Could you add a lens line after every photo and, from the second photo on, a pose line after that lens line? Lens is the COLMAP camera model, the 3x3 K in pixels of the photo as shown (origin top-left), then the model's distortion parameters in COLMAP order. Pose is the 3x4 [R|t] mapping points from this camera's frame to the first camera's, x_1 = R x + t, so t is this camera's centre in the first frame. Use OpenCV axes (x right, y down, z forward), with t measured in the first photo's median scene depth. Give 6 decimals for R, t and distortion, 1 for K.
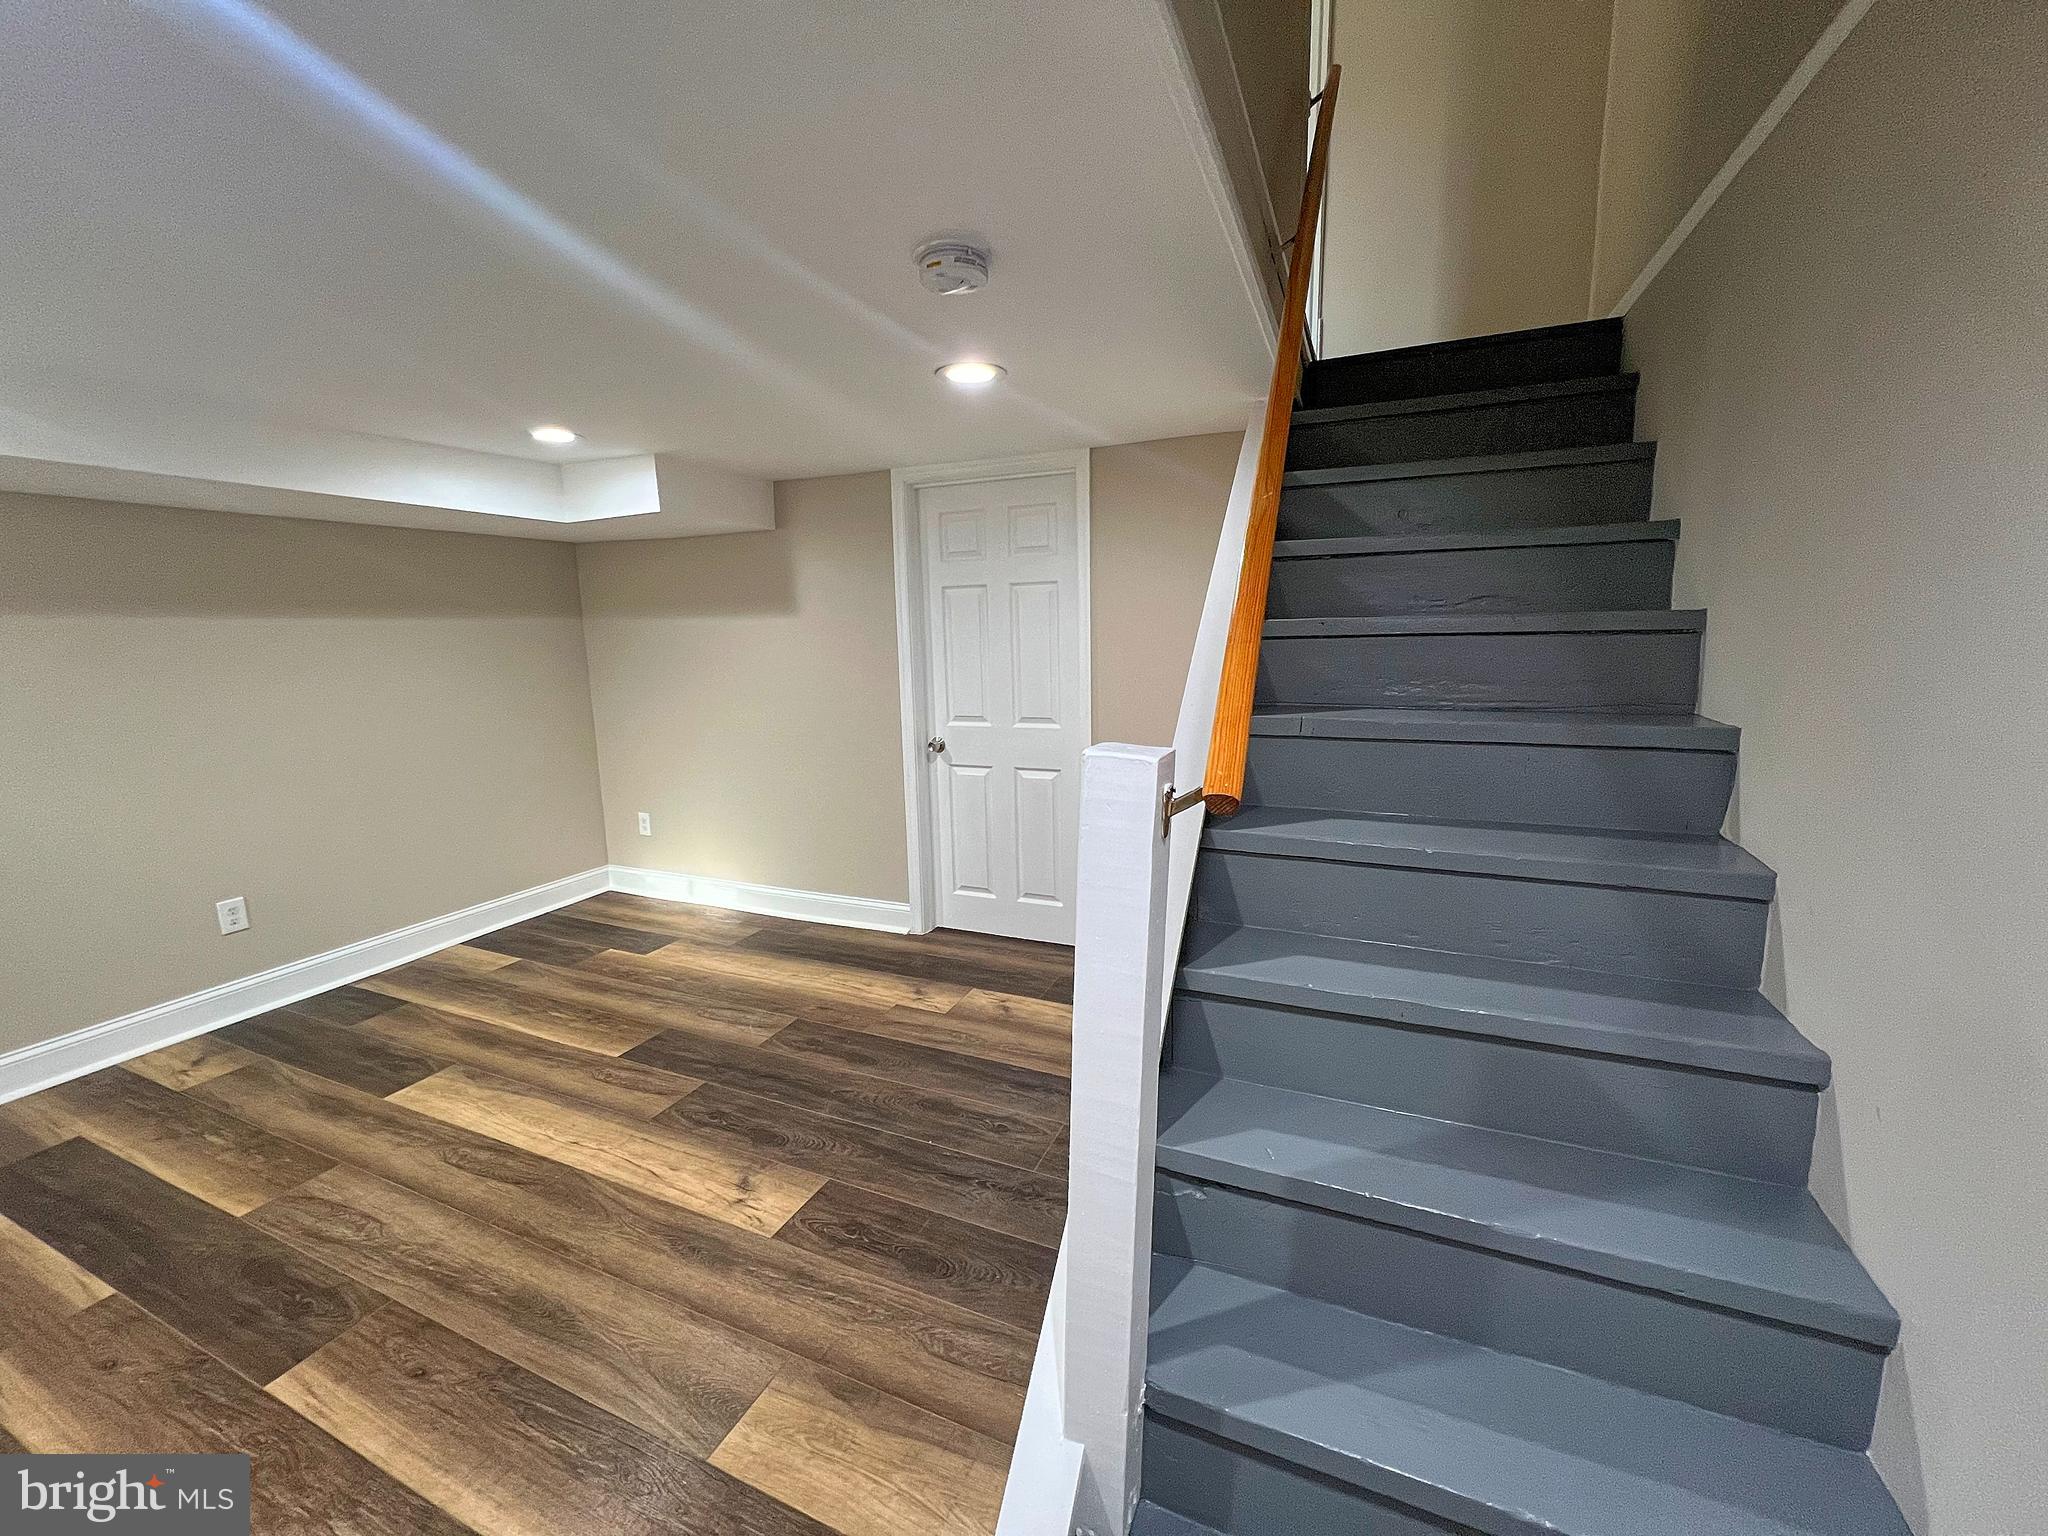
lens RADIAL K [[817.7, 0, 1021.6], [0, 817.7, 766.7], [0, 0, 1]] dist [-0.003717, 0.000240]
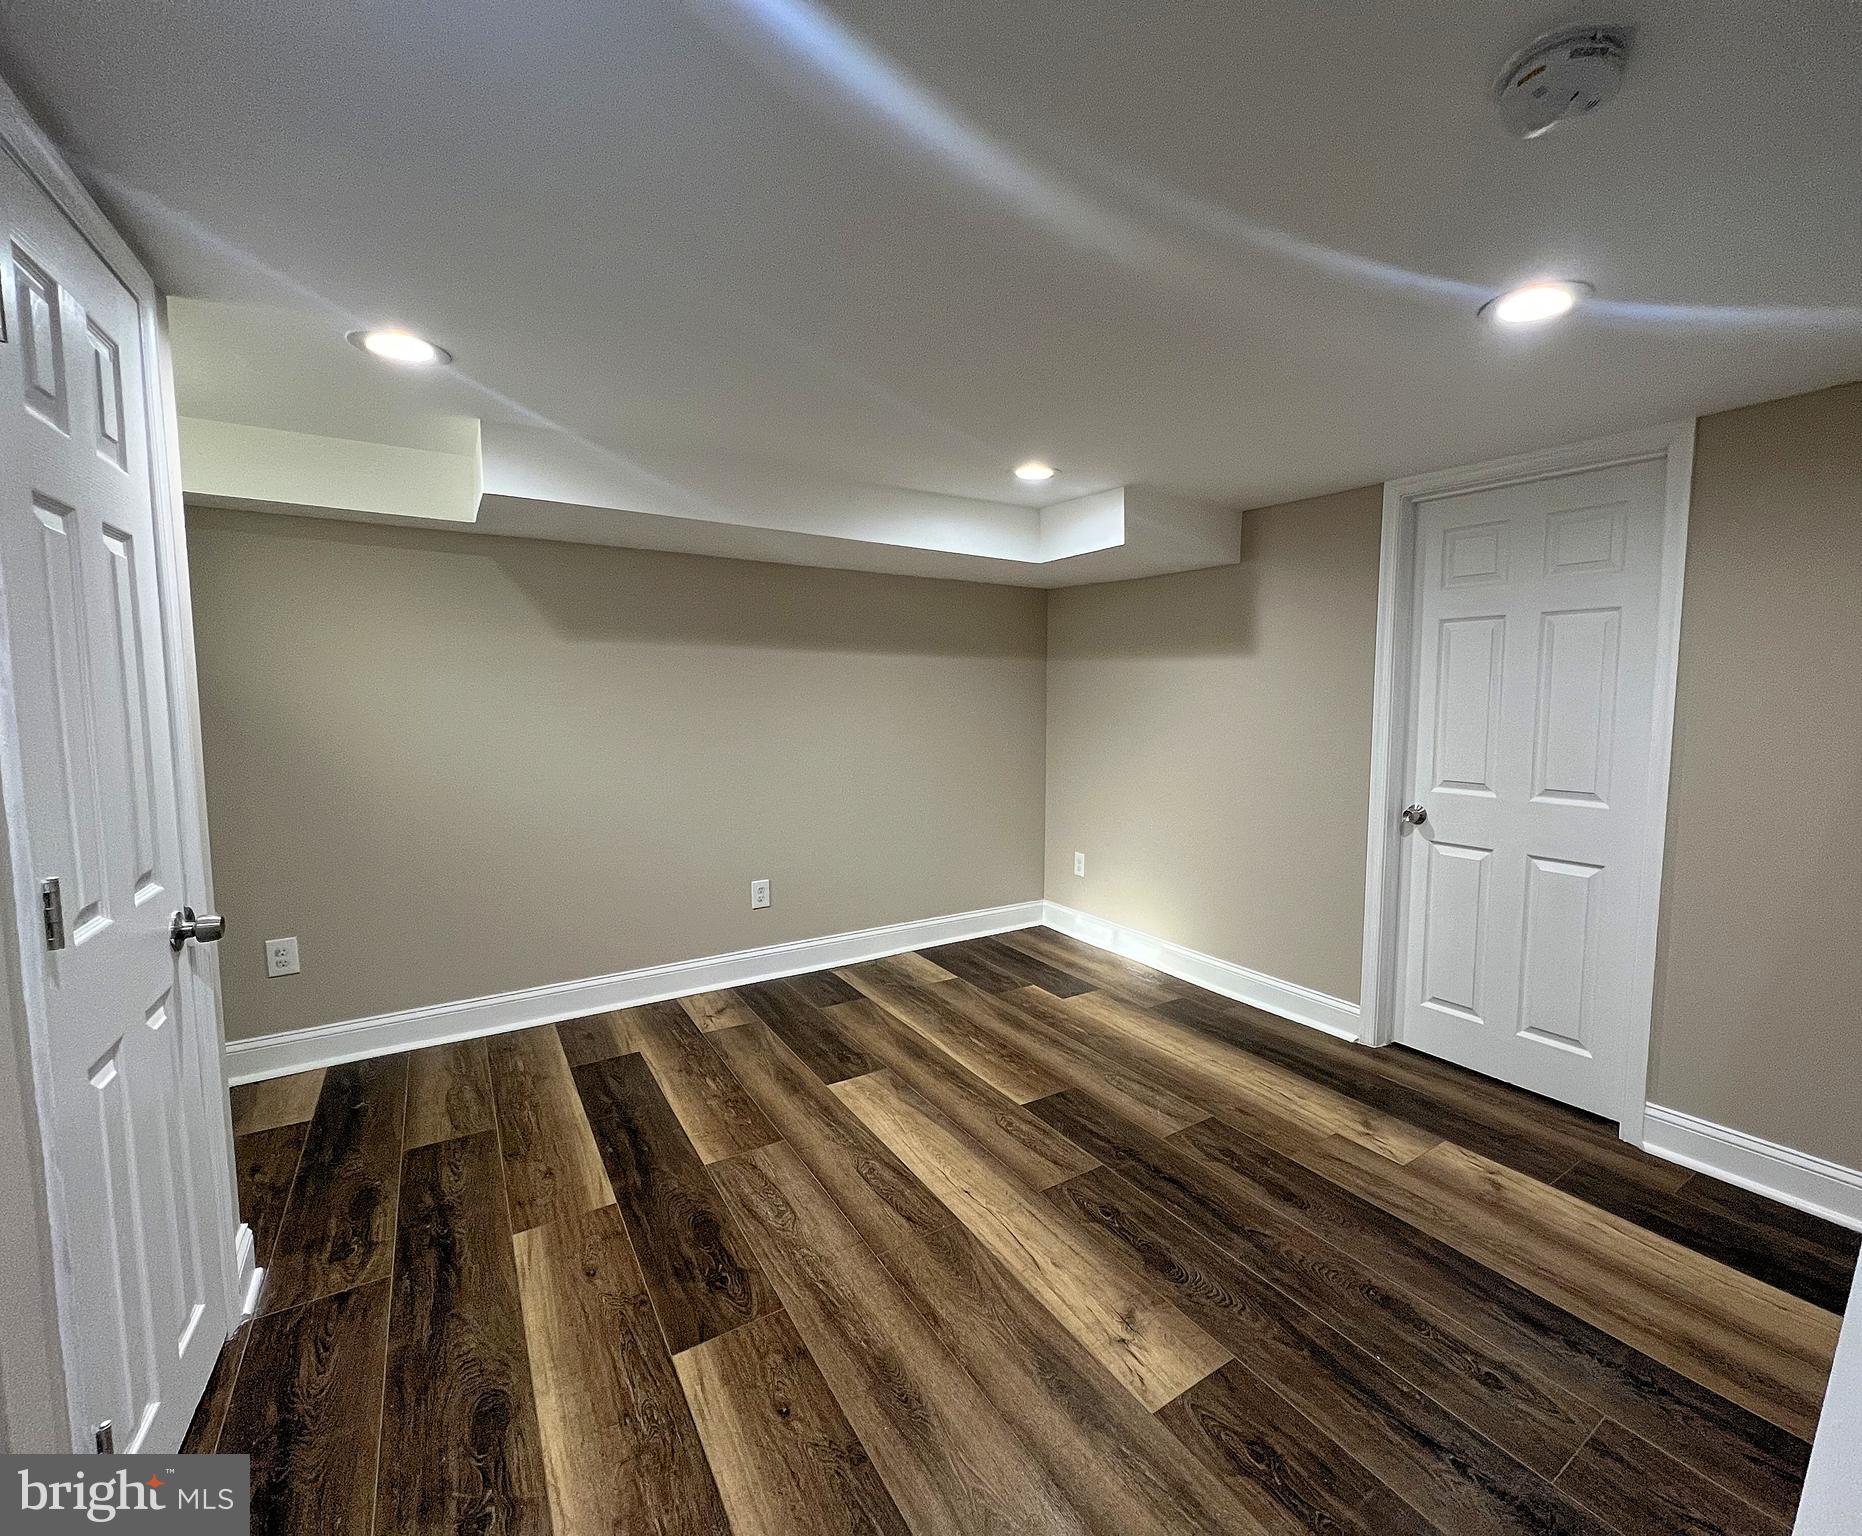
lens RADIAL K [[822.7, 0, 1000.5], [0, 822.7, 763.8], [0, 0, 1]] dist [-0.003139, -0.000137]
pose [[0.849782, 0.069593, -0.522520, -0.044325], [-0.109867, 0.992861, -0.046443, 0.008563], [0.515557, 0.096874, 0.851361, 0.136231]]
